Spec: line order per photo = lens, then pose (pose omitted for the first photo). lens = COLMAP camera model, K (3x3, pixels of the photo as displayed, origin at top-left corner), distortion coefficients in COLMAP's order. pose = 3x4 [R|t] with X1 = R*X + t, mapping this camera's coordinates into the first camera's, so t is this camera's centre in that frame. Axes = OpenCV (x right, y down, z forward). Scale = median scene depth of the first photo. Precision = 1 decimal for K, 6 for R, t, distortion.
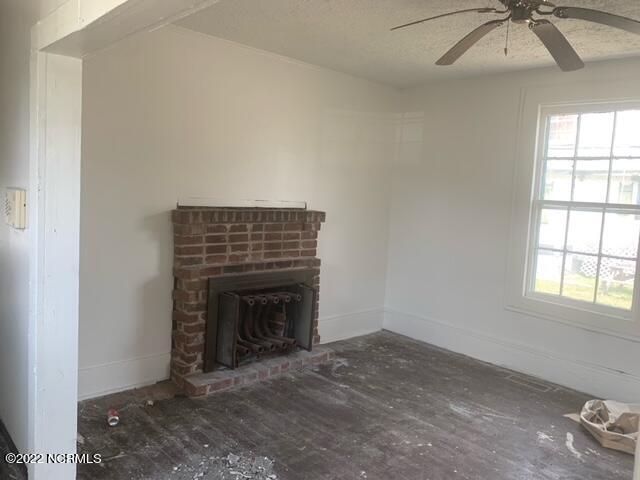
lens RADIAL K [[475.8, 0, 334.6], [0, 475.8, 239.6], [0, 0, 1]] dist [0.013054, -0.005374]
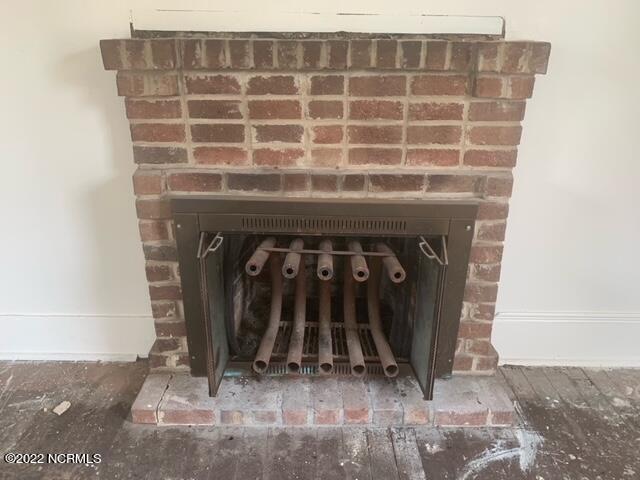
lens RADIAL K [[475.8, 0, 334.6], [0, 475.8, 239.6], [0, 0, 1]] dist [0.013054, -0.005374]
pose [[0.724645, 0.217845, -0.653784, 0.137120], [-0.041972, 0.960910, 0.273661, -0.010309], [0.687843, -0.170867, 0.705462, 0.706873]]
